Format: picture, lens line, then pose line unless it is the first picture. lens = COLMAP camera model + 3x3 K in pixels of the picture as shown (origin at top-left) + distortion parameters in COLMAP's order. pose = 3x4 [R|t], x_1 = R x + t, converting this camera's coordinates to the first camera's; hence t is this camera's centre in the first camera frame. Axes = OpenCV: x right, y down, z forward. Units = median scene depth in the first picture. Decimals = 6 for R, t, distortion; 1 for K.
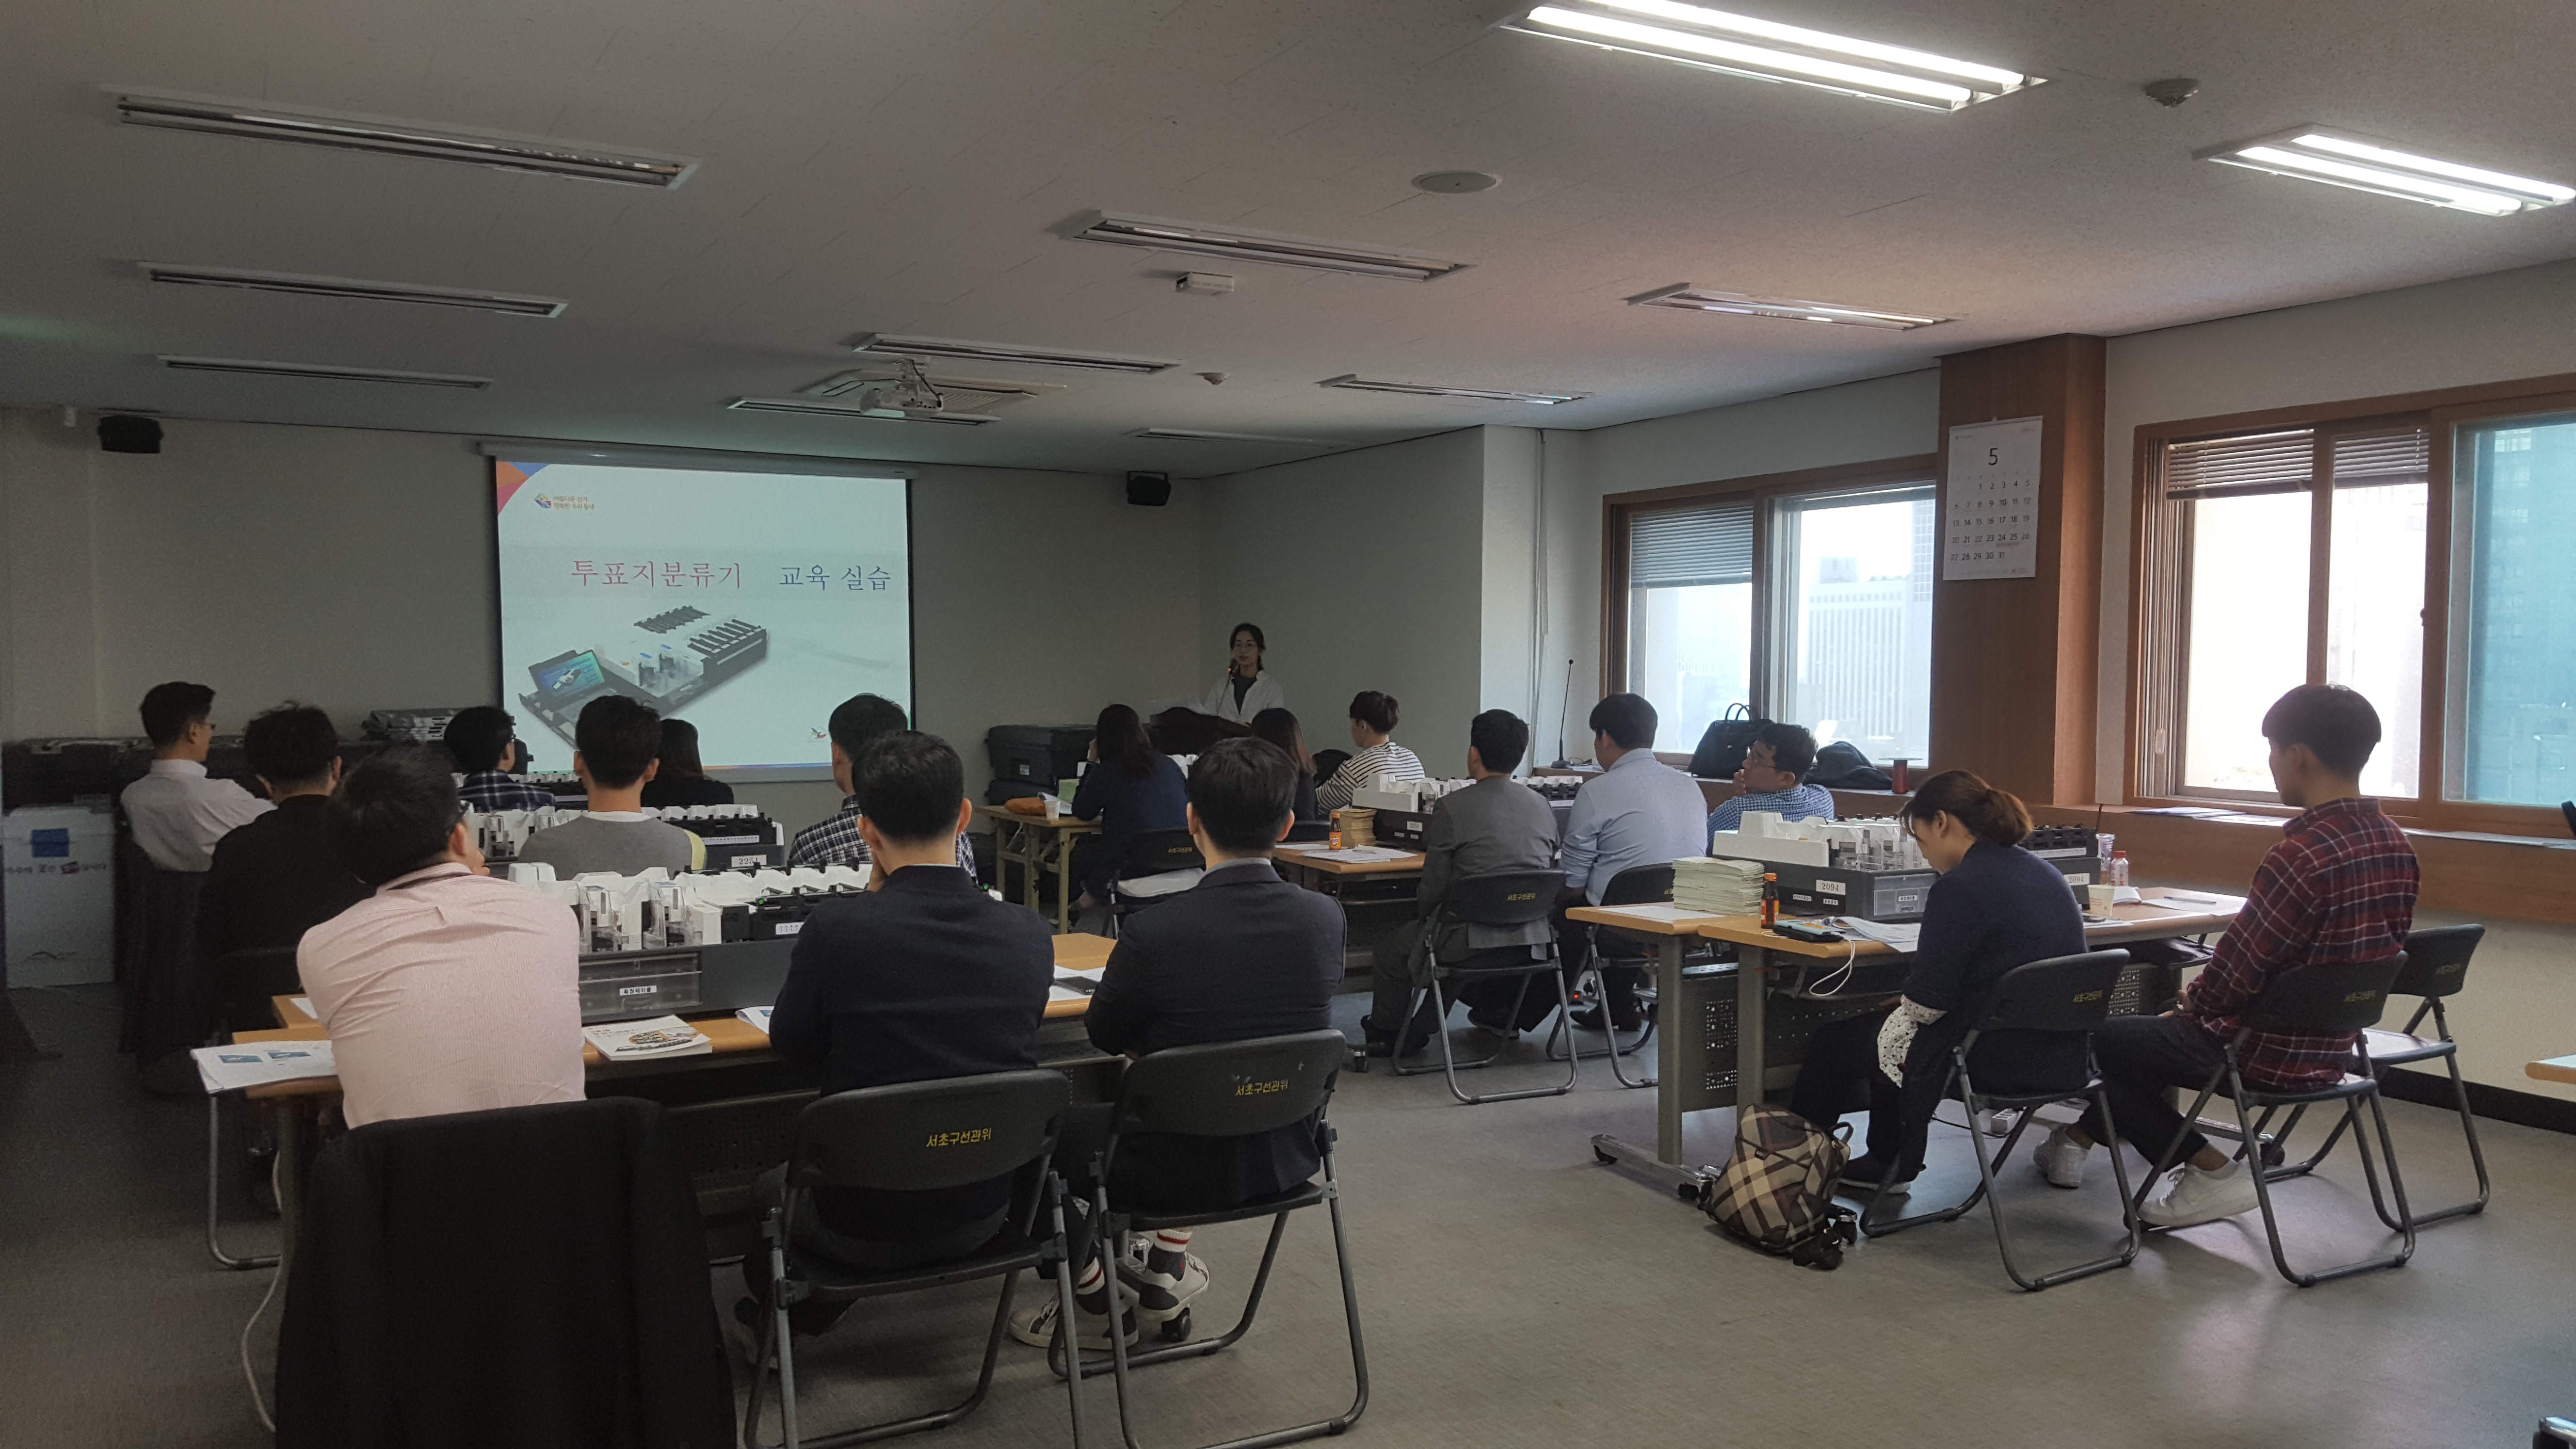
lens RADIAL K [[2022.8, 0, 1288.2], [0, 2022.8, 766.5], [0, 0, 1]] dist [0.174592, -0.314066]
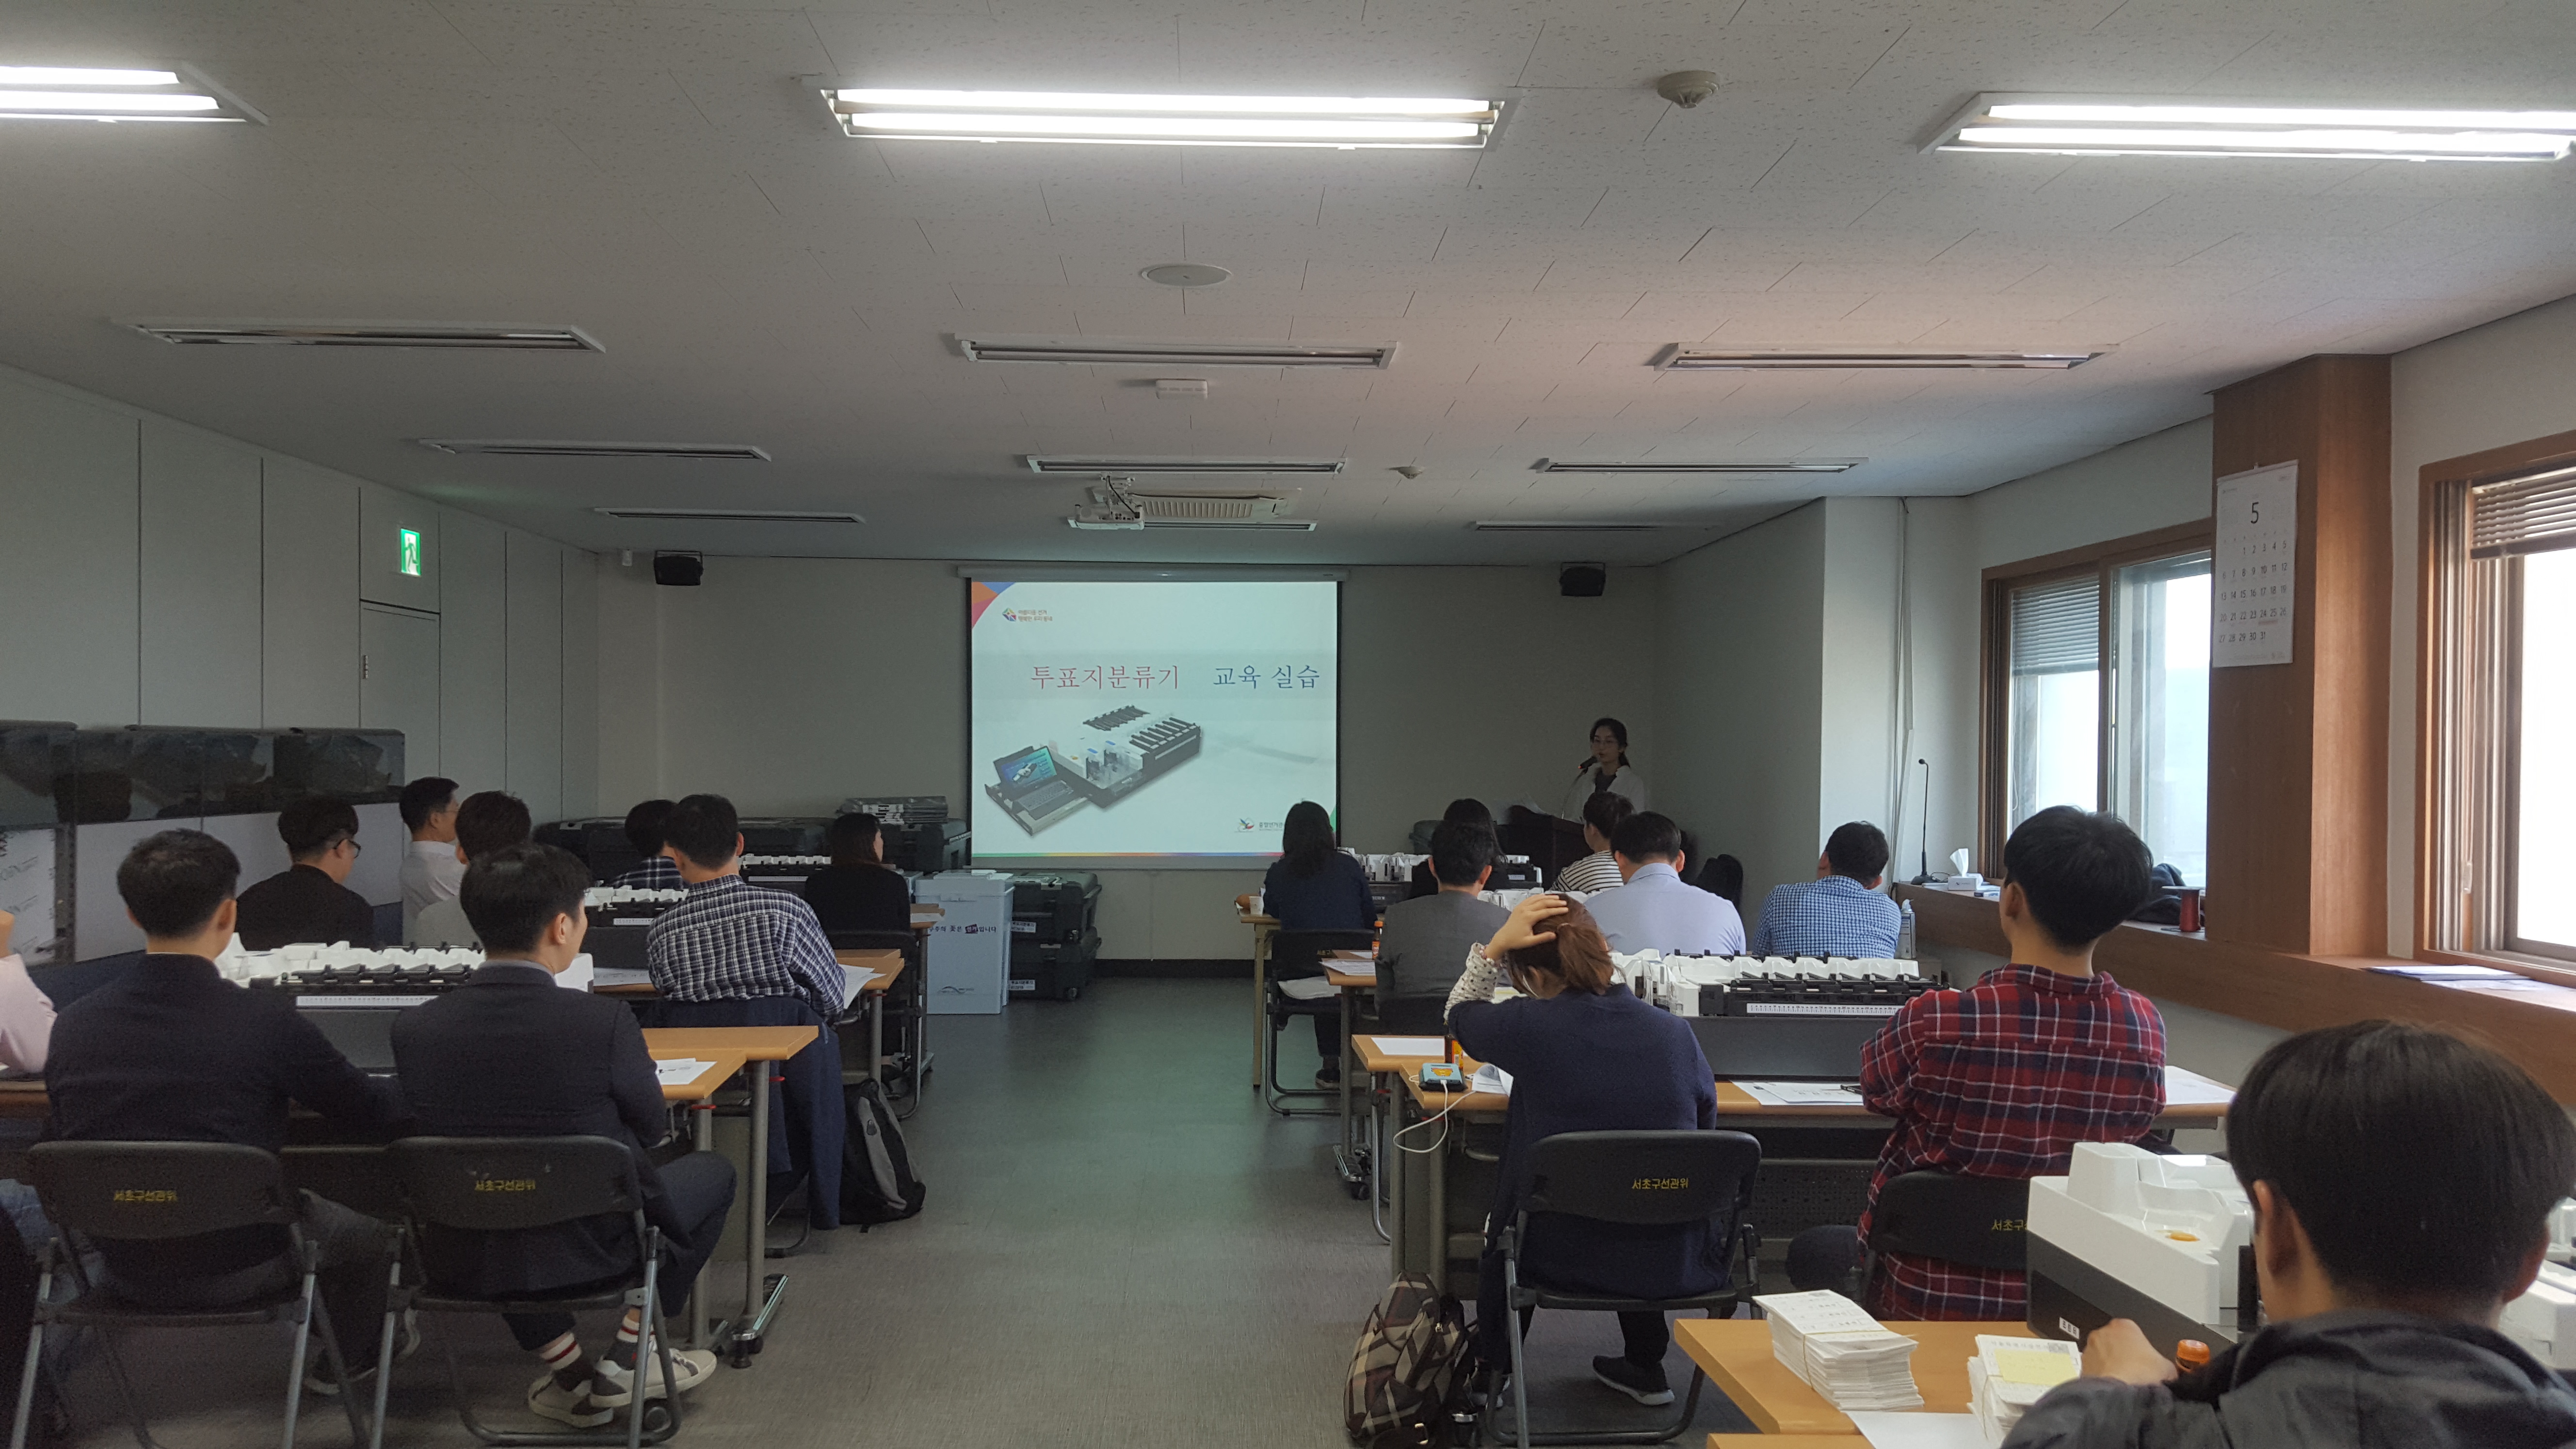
lens RADIAL K [[2022.8, 0, 1288.2], [0, 2022.8, 766.5], [0, 0, 1]] dist [0.174592, -0.314066]
pose [[0.877002, 0.008367, -0.480414, 0.316271], [-0.028937, 0.998953, -0.035425, -0.010644], [0.479615, 0.044970, 0.876326, 0.100484]]
